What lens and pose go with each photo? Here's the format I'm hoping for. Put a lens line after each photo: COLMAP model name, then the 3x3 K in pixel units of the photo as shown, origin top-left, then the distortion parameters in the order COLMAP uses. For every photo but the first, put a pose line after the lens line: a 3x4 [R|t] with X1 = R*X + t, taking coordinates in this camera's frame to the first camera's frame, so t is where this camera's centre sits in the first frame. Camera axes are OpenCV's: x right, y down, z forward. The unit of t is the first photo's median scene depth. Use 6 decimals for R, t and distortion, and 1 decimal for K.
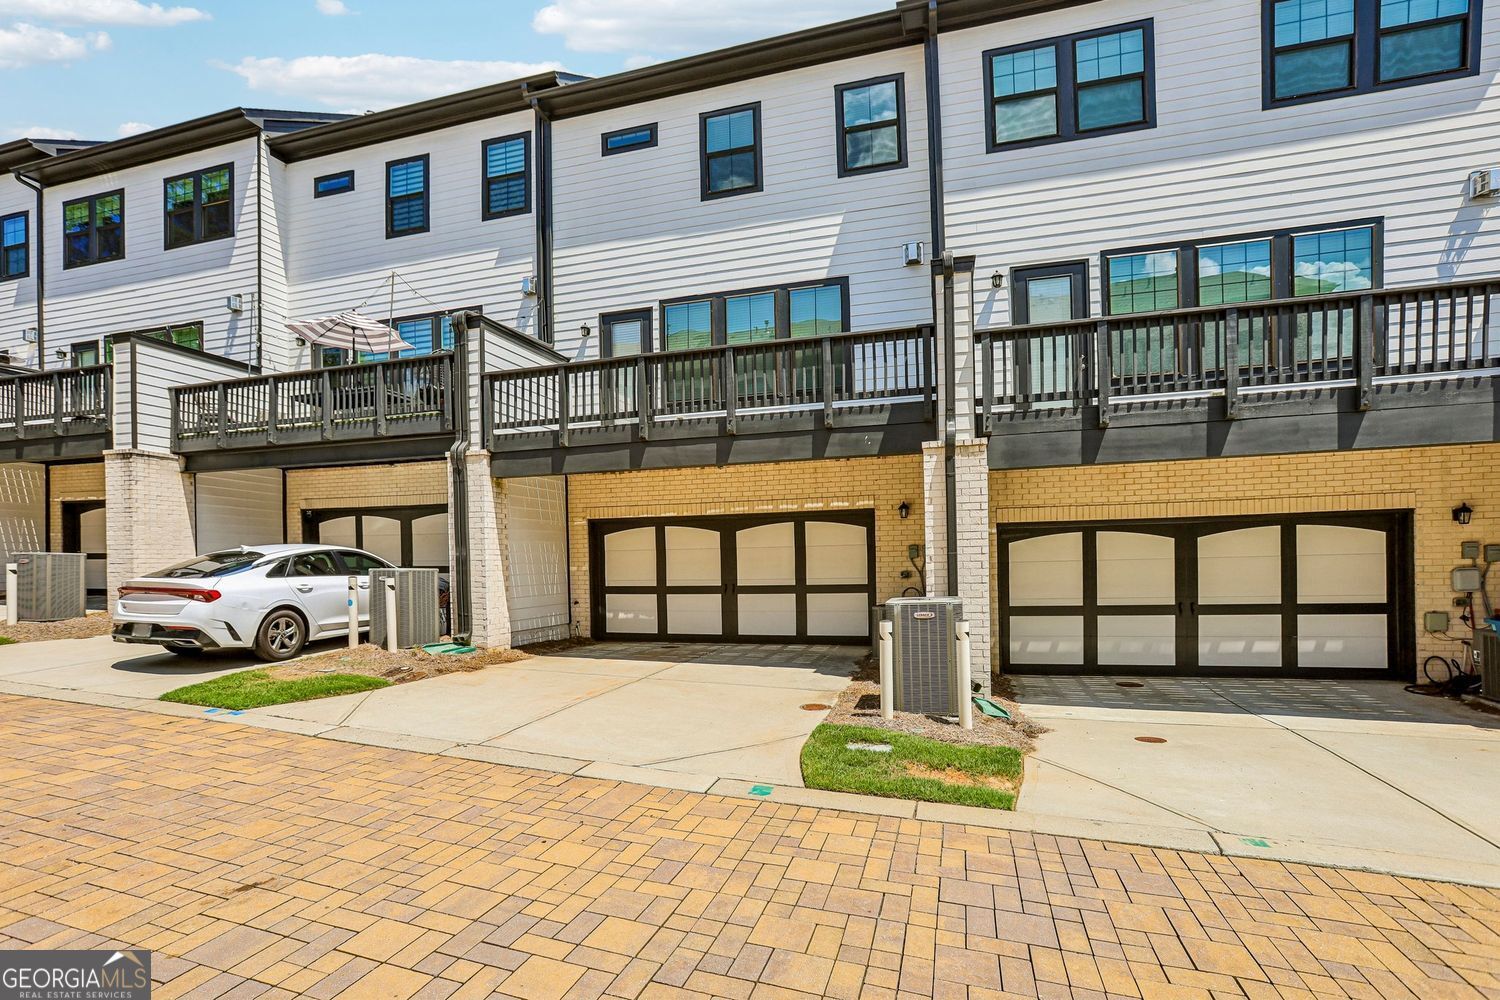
lens RADIAL K [[712.5, 0, 724.6], [0, 712.5, 479.3], [0, 0, 1]] dist [-0.046686, 0.020302]
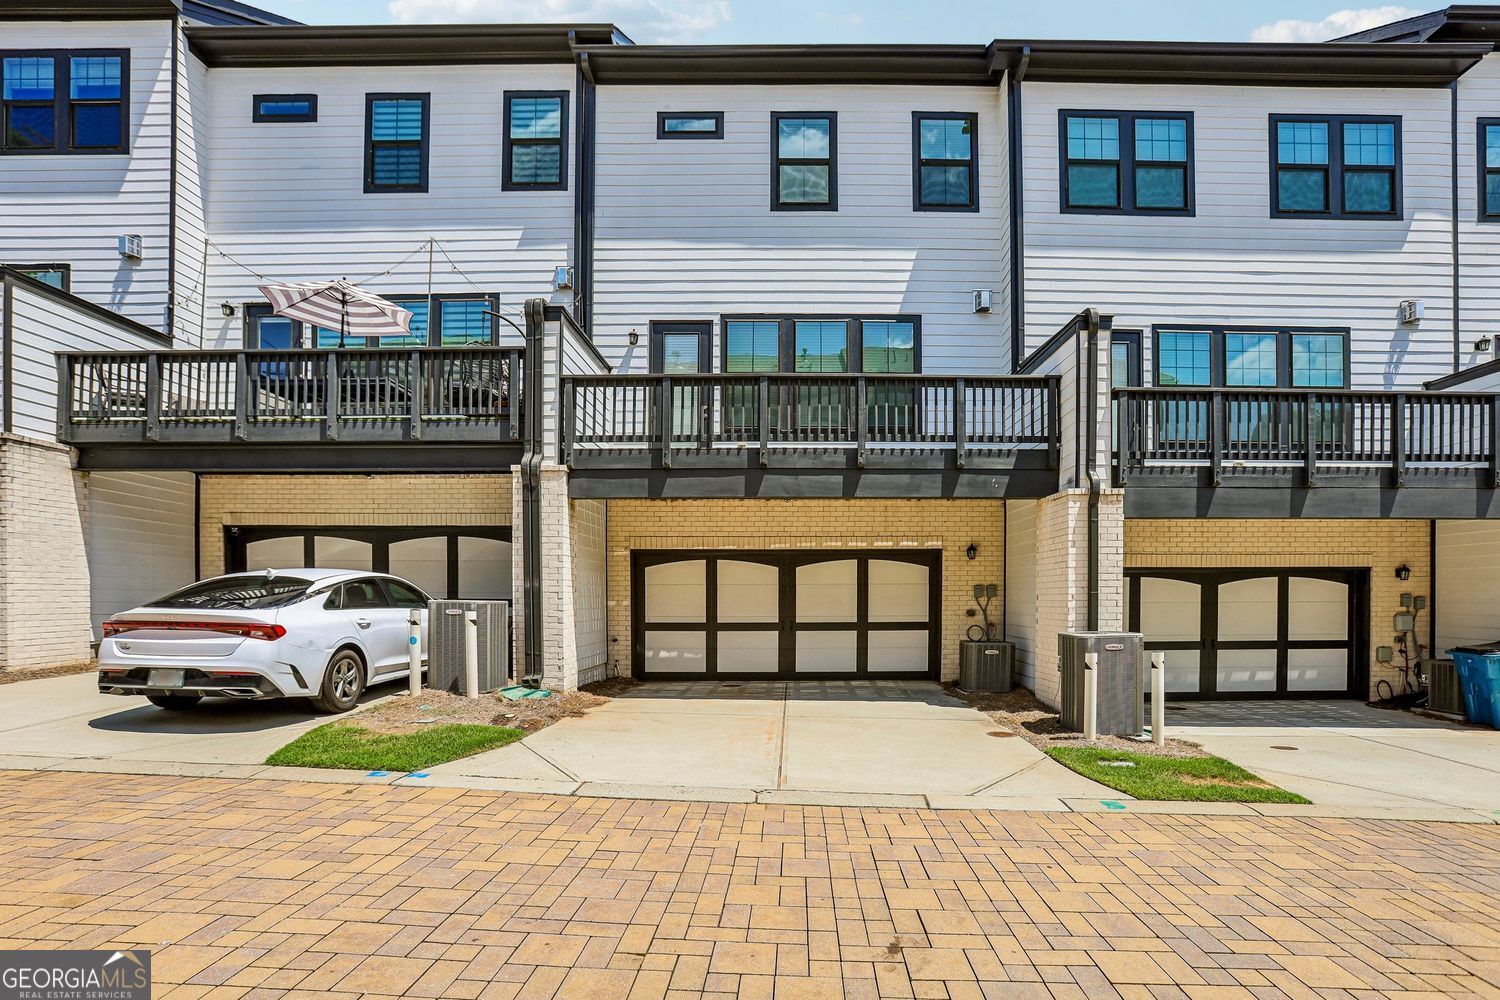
lens RADIAL K [[728.7, 0, 756.0], [0, 728.7, 585.7], [0, 0, 1]] dist [-0.049048, 0.010695]
pose [[0.955615, 0.021561, 0.293828, -0.350037], [-0.049136, 0.995014, 0.086790, 0.015214], [-0.290492, -0.097376, 0.951910, 0.068562]]
